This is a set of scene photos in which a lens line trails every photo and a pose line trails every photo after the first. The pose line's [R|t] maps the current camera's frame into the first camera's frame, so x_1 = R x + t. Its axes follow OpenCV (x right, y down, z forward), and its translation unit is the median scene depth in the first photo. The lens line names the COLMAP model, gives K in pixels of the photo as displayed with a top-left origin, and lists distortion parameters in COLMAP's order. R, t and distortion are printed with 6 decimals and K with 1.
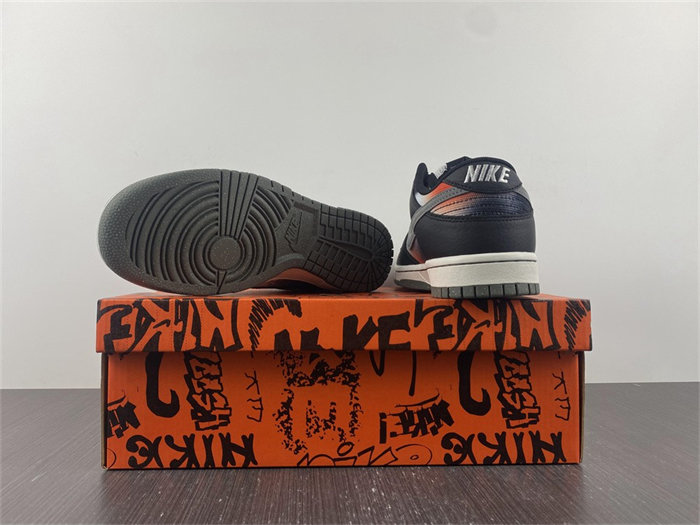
lens RADIAL K [[528.9, 0, 350.0], [0, 528.9, 262.5], [0, 0, 1]] dist [-0.026813, -0.000958]
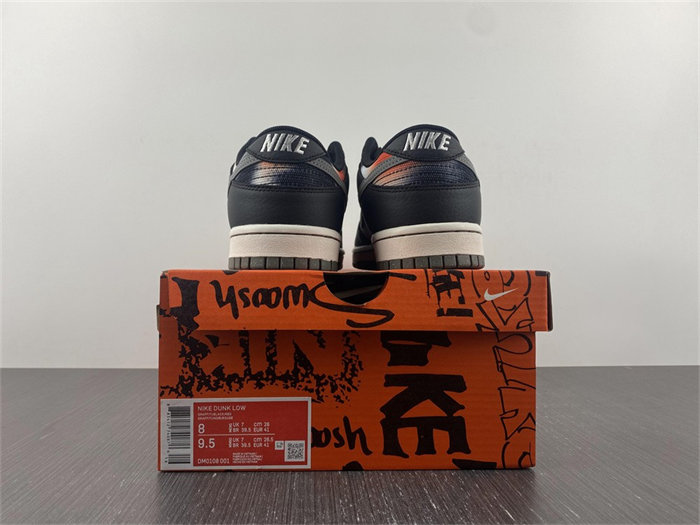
lens RADIAL K [[528.9, 0, 350.0], [0, 528.9, 262.5], [0, 0, 1]] dist [-0.026813, -0.000958]
pose [[0.993987, 0.007982, -0.109208, 0.226927], [-0.001890, 0.998442, 0.055773, -0.000020], [0.109483, -0.055231, 0.992453, 0.011086]]
